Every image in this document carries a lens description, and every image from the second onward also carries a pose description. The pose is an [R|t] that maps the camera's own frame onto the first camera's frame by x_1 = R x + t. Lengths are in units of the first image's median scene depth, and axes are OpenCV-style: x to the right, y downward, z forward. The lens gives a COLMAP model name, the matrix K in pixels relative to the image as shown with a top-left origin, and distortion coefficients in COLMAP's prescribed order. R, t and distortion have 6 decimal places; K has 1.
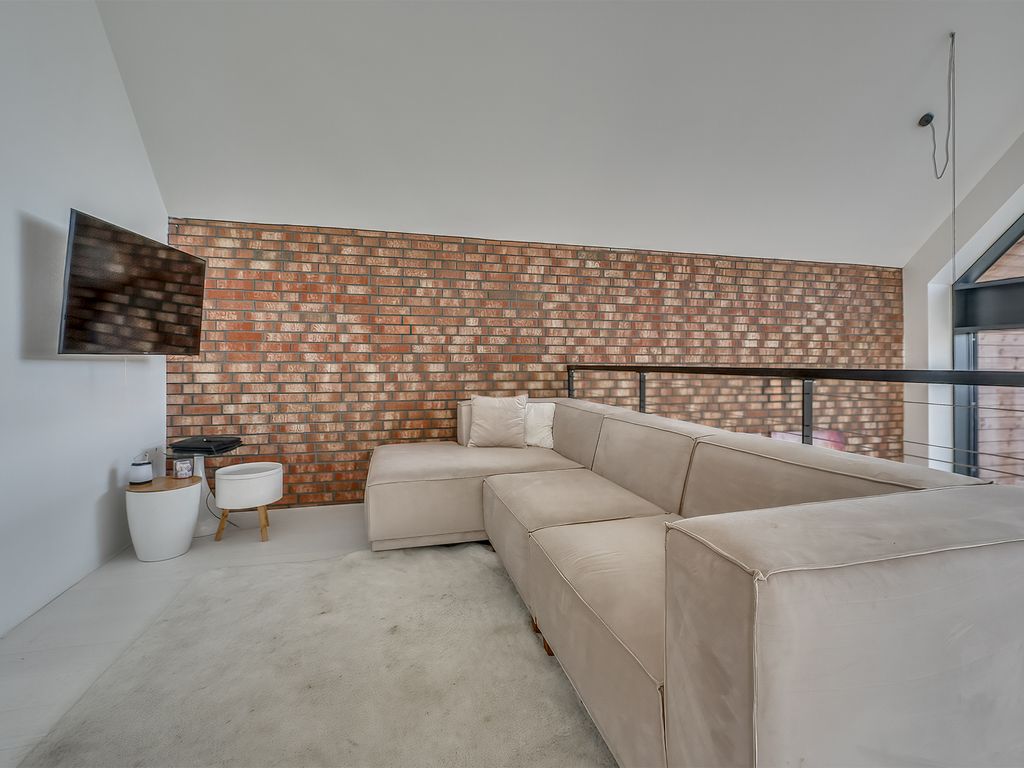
lens RADIAL K [[467.6, 0, 517.8], [0, 467.6, 368.9], [0, 0, 1]] dist [0.001565, -0.000255]
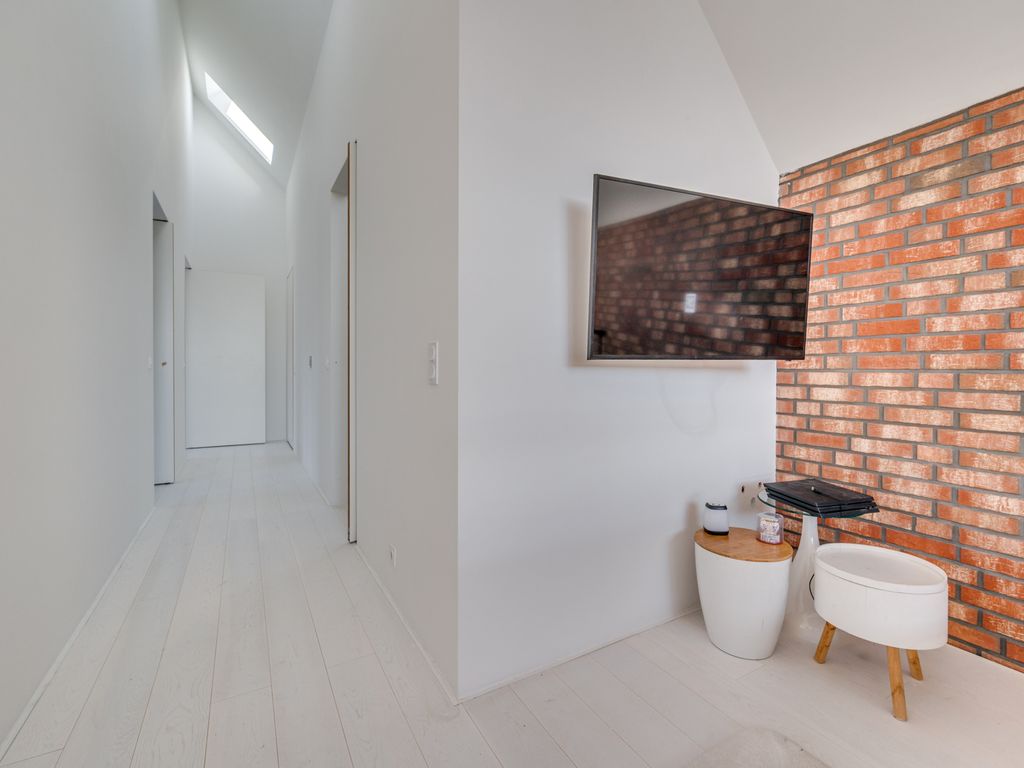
lens RADIAL K [[467.6, 0, 517.8], [0, 467.6, 368.9], [0, 0, 1]] dist [0.001565, -0.000255]
pose [[0.270007, -0.005607, -0.962842, -0.136663], [-0.023708, 0.999641, -0.012469, 0.002480], [0.962566, 0.026194, 0.269777, 0.387548]]
